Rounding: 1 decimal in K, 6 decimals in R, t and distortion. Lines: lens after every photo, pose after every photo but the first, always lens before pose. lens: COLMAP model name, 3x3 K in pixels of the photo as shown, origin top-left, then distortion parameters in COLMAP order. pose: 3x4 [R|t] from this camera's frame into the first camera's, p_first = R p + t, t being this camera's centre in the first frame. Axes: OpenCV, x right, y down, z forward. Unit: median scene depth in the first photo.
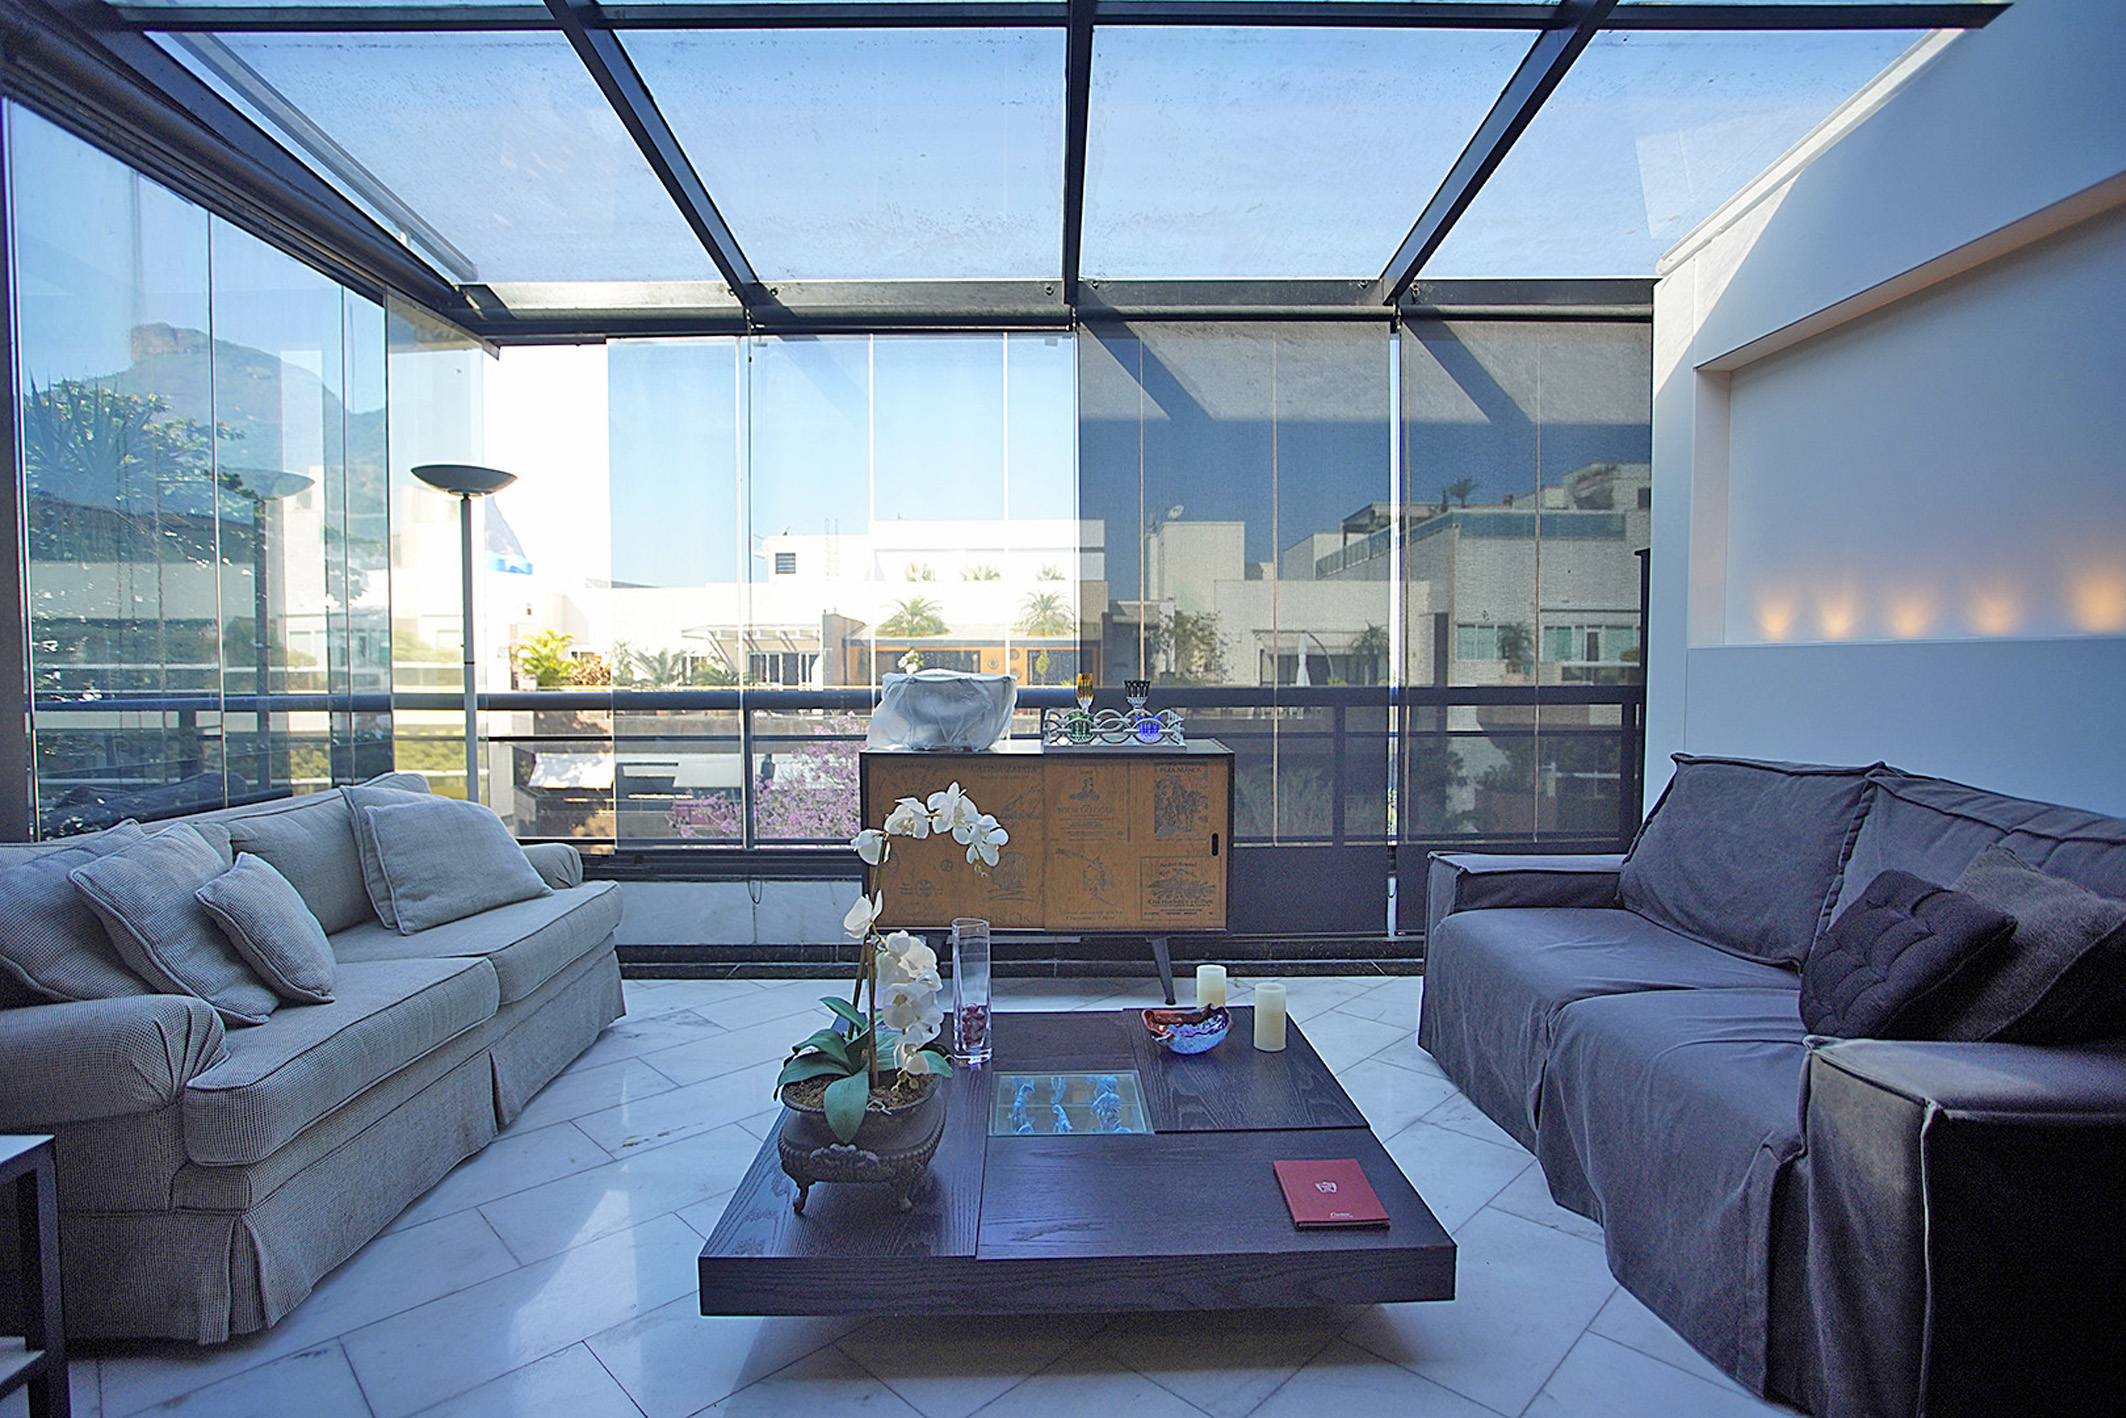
lens RADIAL K [[1028.6, 0, 1061.3], [0, 1028.6, 702.7], [0, 0, 1]] dist [-0.003936, 0.000062]
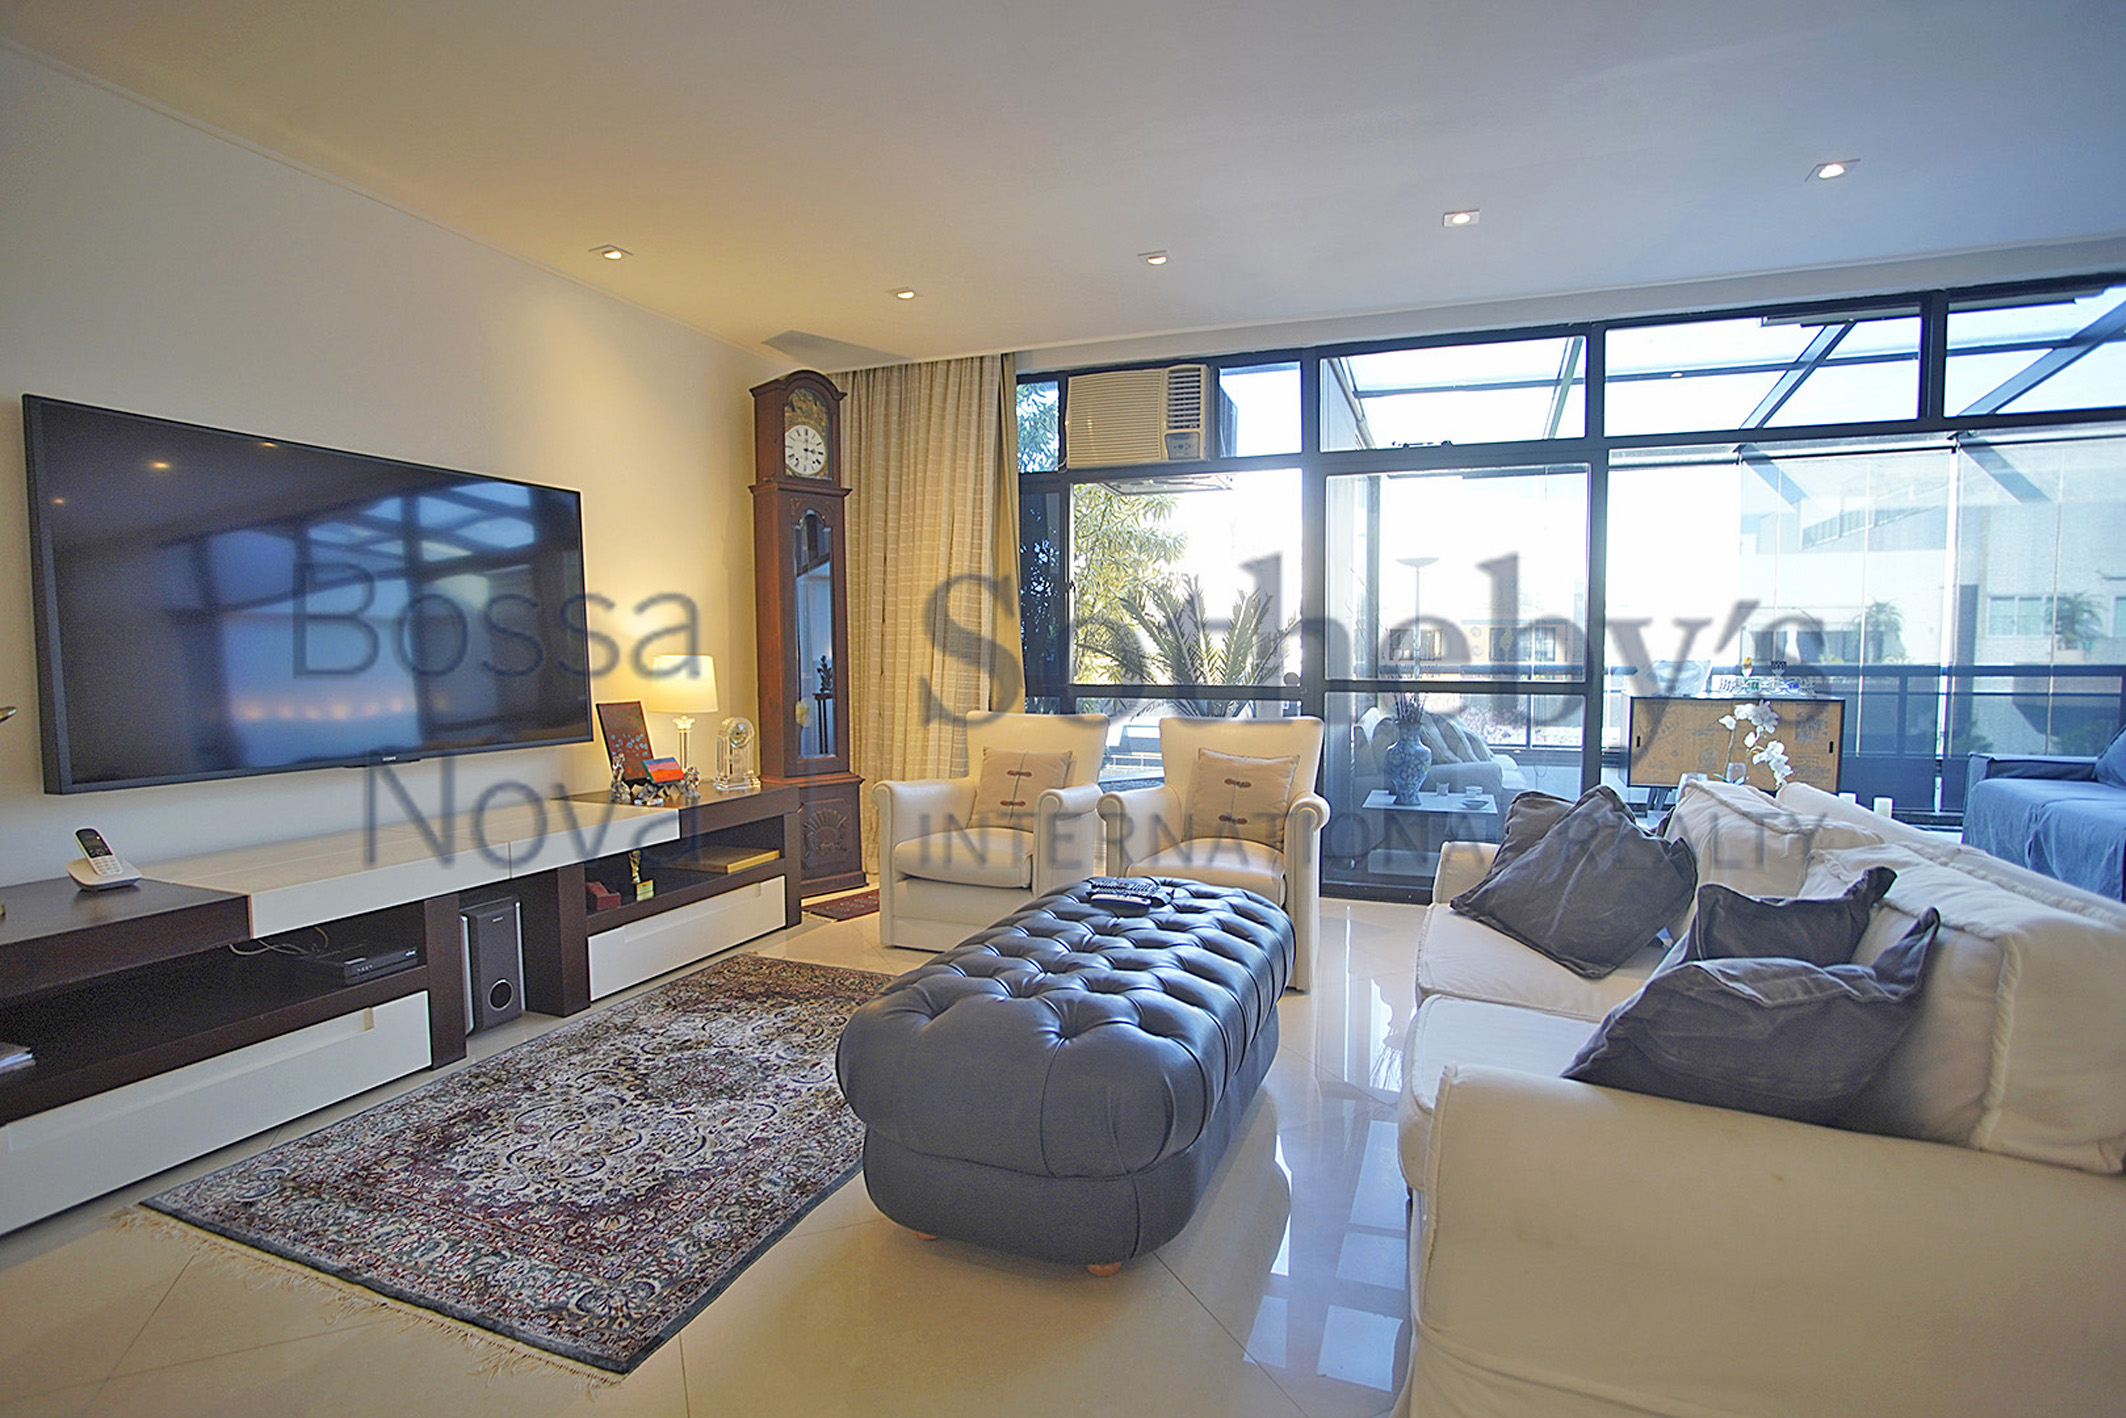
lens RADIAL K [[1028.6, 0, 1062.4], [0, 1028.6, 712.1], [0, 0, 1]] dist [-0.003936, 0.000062]
pose [[0.934198, 0.021299, -0.356120, -0.408949], [-0.009545, 0.999351, 0.034731, 0.016578], [0.356628, -0.029046, 0.933795, -1.041432]]
